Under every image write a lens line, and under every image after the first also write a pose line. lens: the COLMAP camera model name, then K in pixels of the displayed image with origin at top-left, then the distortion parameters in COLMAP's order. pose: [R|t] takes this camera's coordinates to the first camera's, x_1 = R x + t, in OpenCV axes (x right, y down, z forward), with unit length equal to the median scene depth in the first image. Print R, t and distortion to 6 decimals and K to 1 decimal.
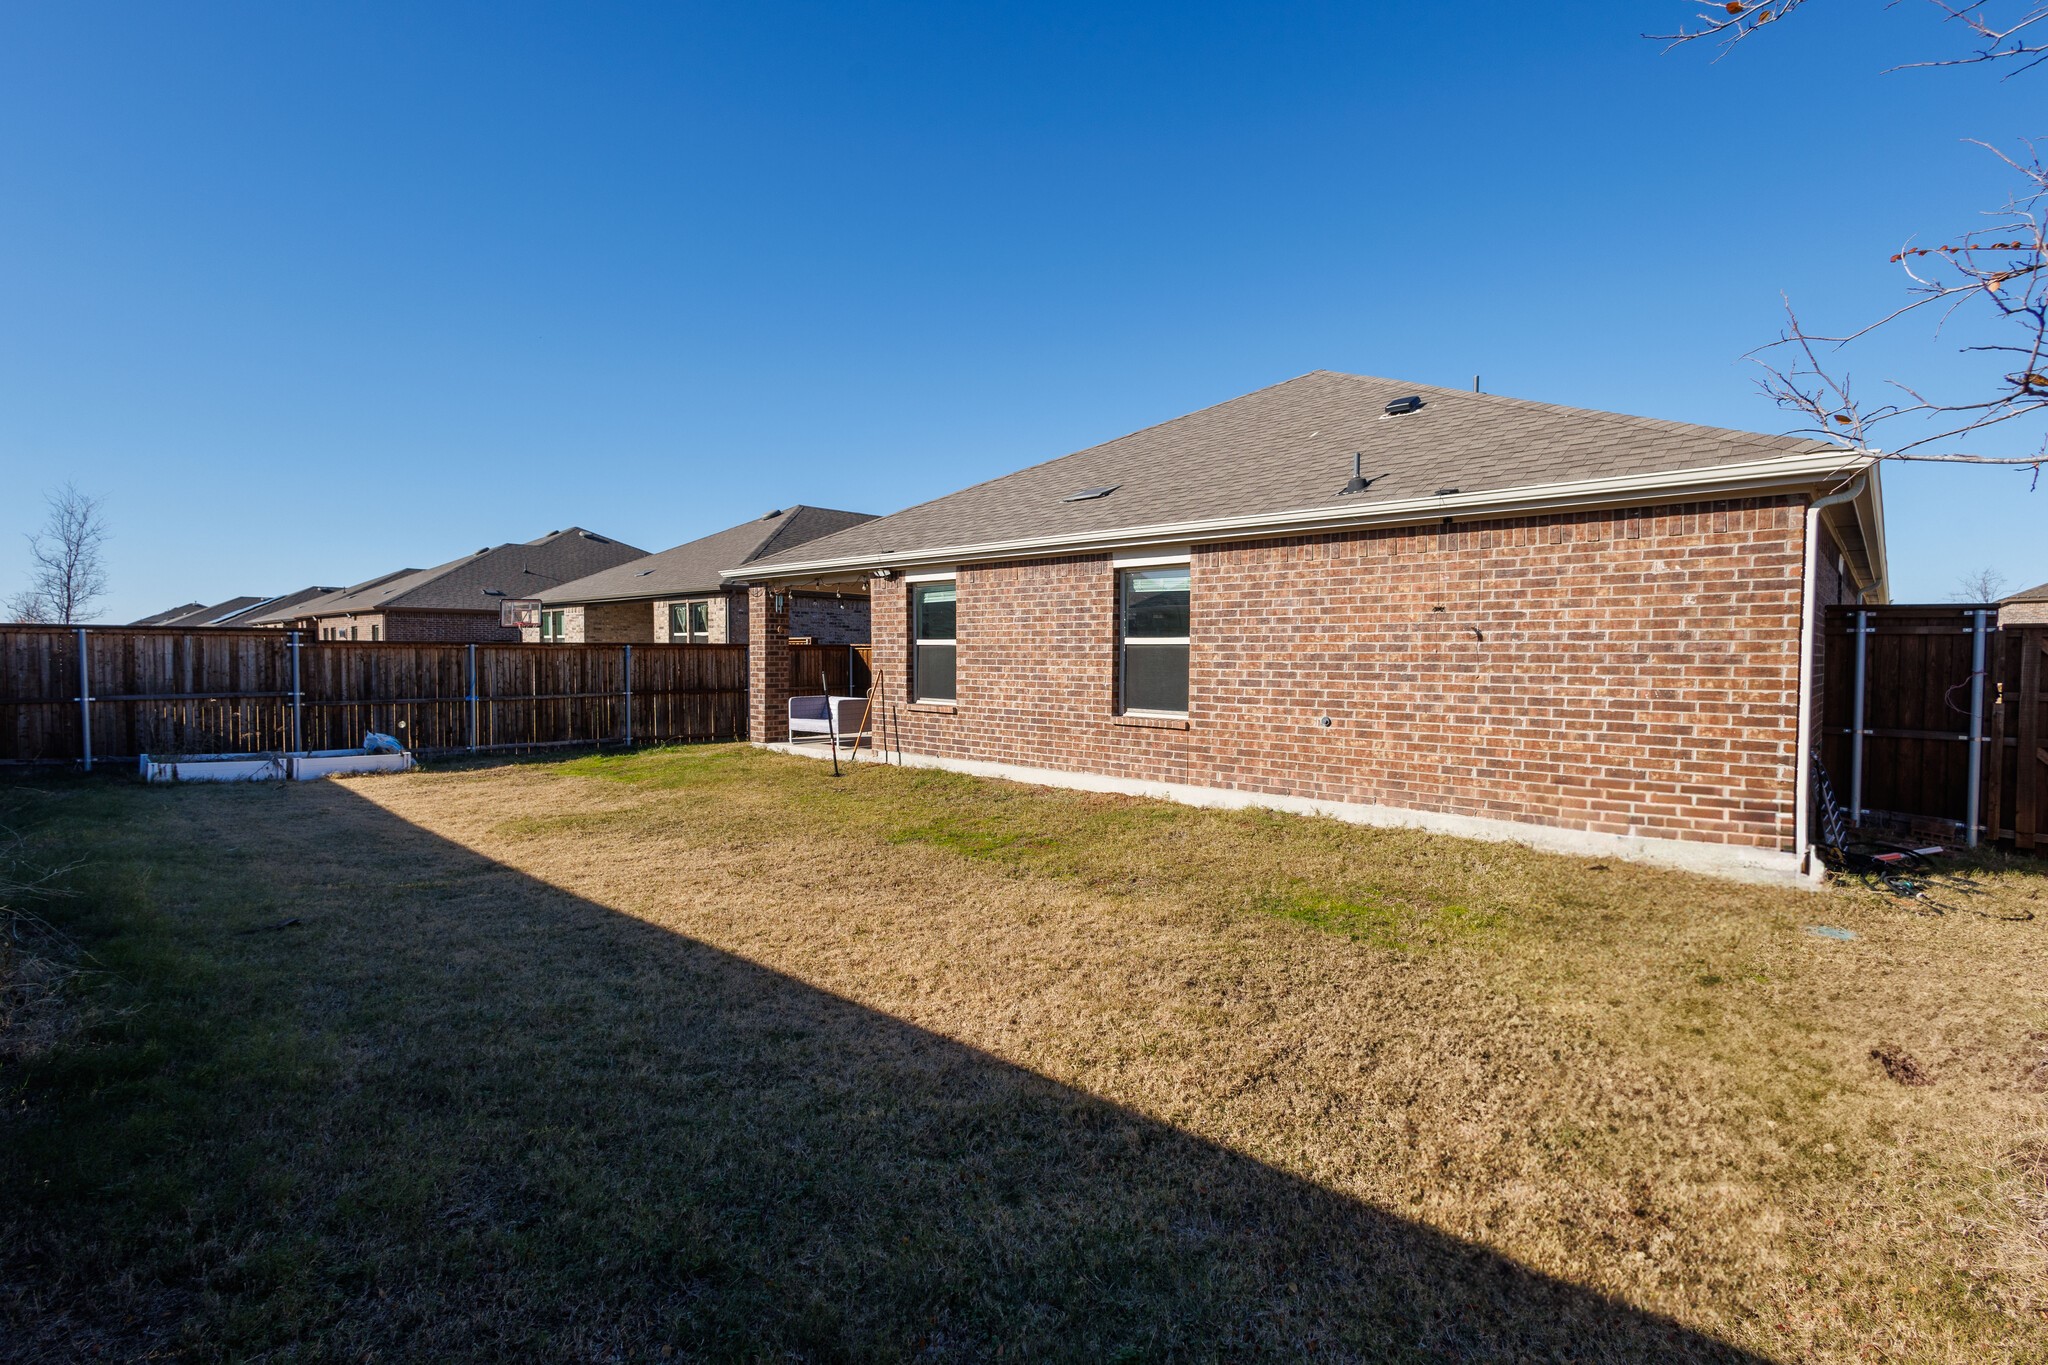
lens RADIAL K [[942.3, 0, 1029.5], [0, 942.3, 681.8], [0, 0, 1]] dist [0.013501, -0.004758]
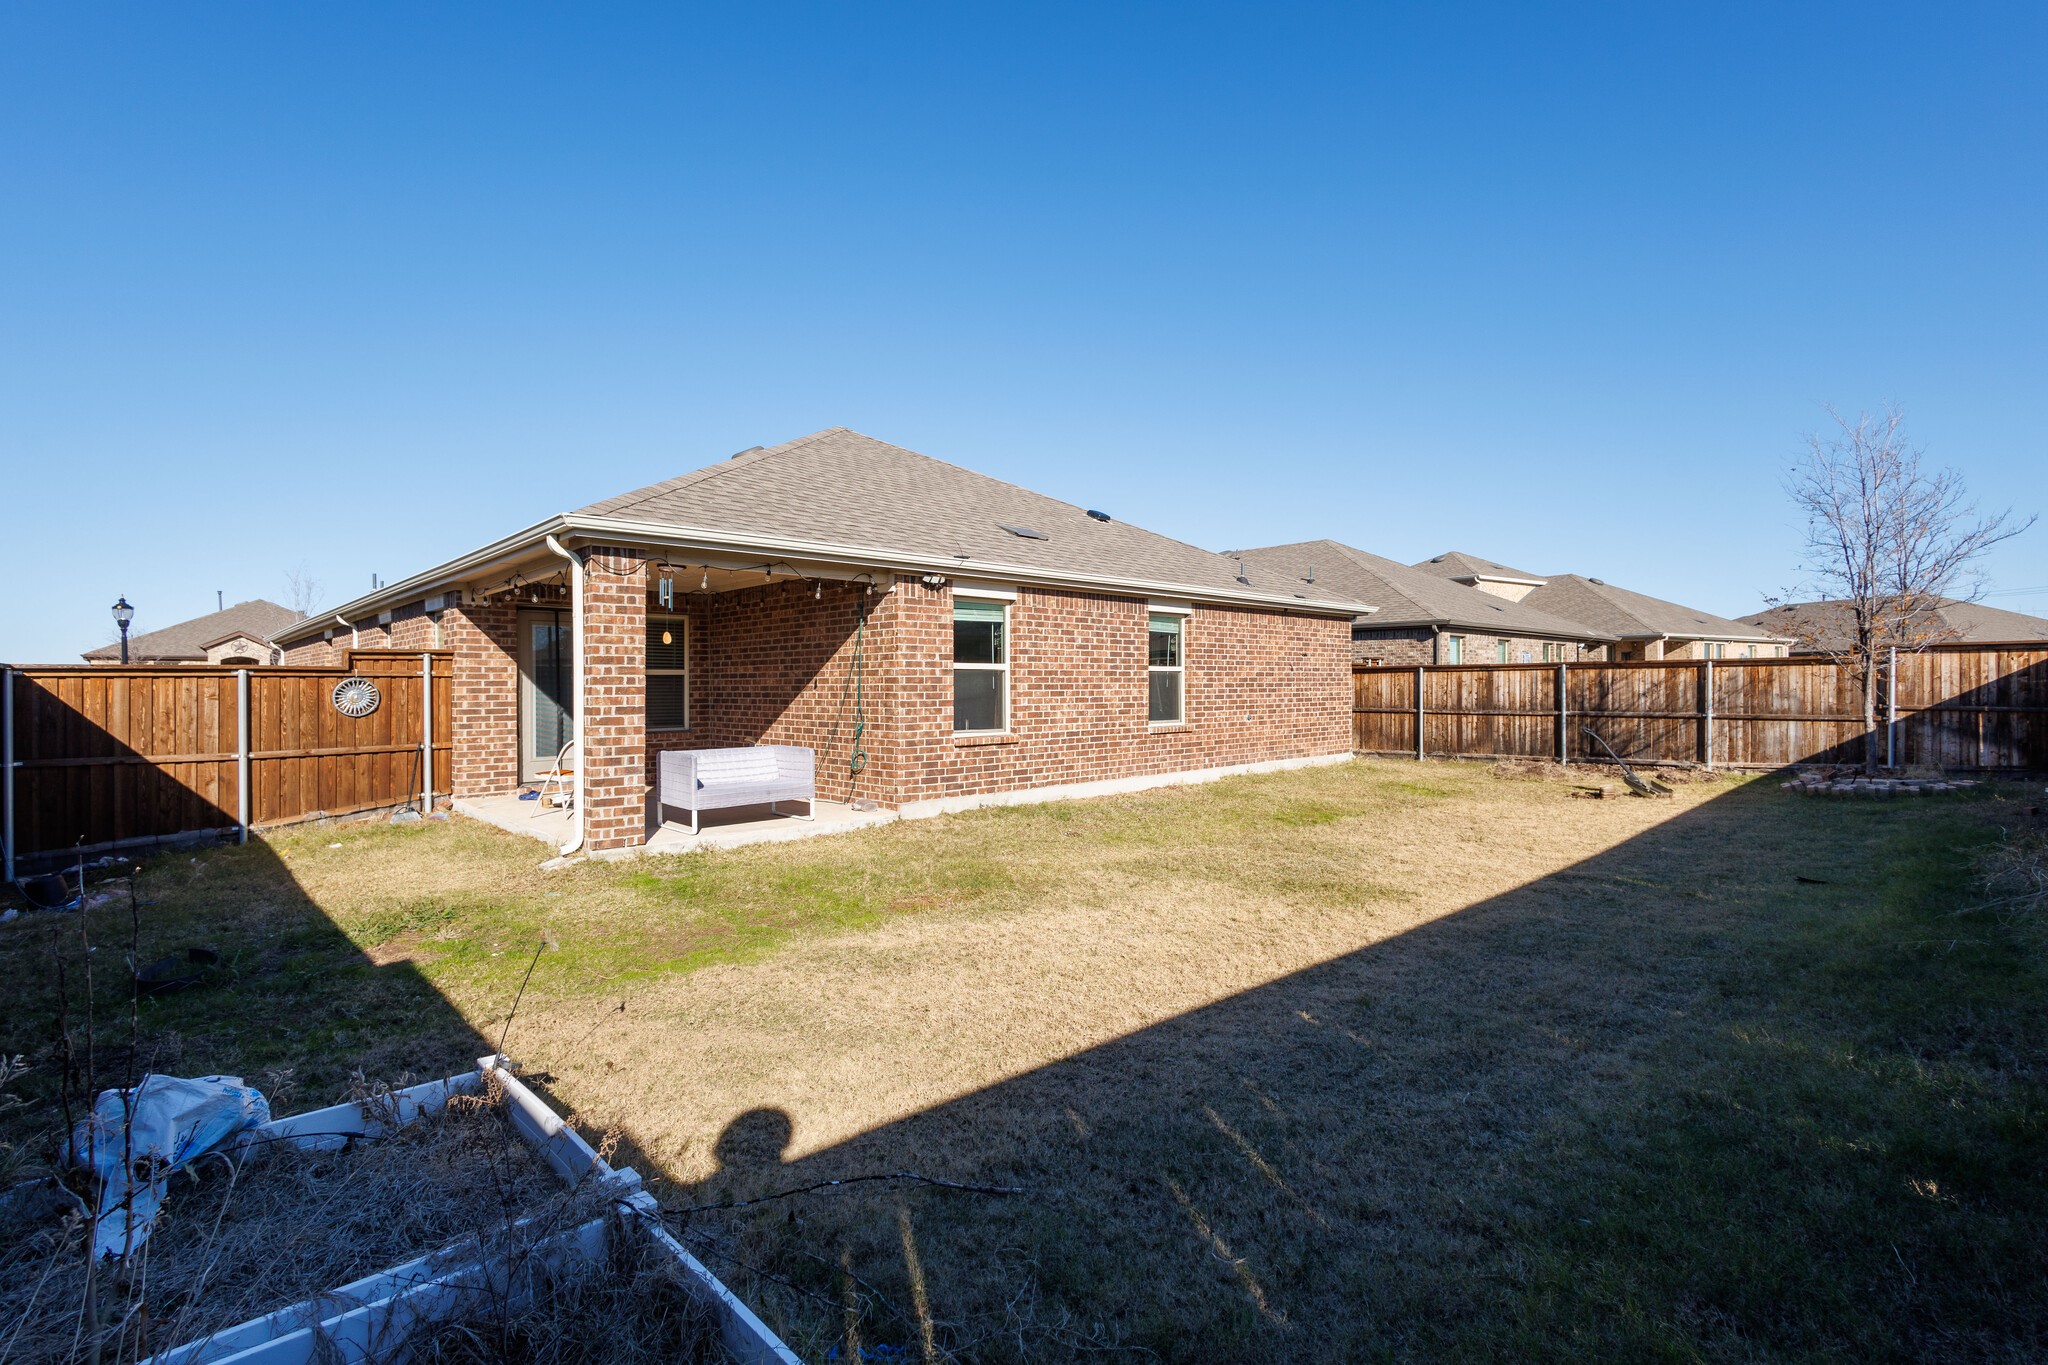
lens RADIAL K [[942.3, 0, 1028.8], [0, 942.3, 680.7], [0, 0, 1]] dist [0.013501, -0.004758]
pose [[0.067652, -0.007779, 0.997679, -1.148141], [0.029363, 0.999552, 0.005802, -0.037321], [-0.997277, 0.028902, 0.067850, 1.042929]]
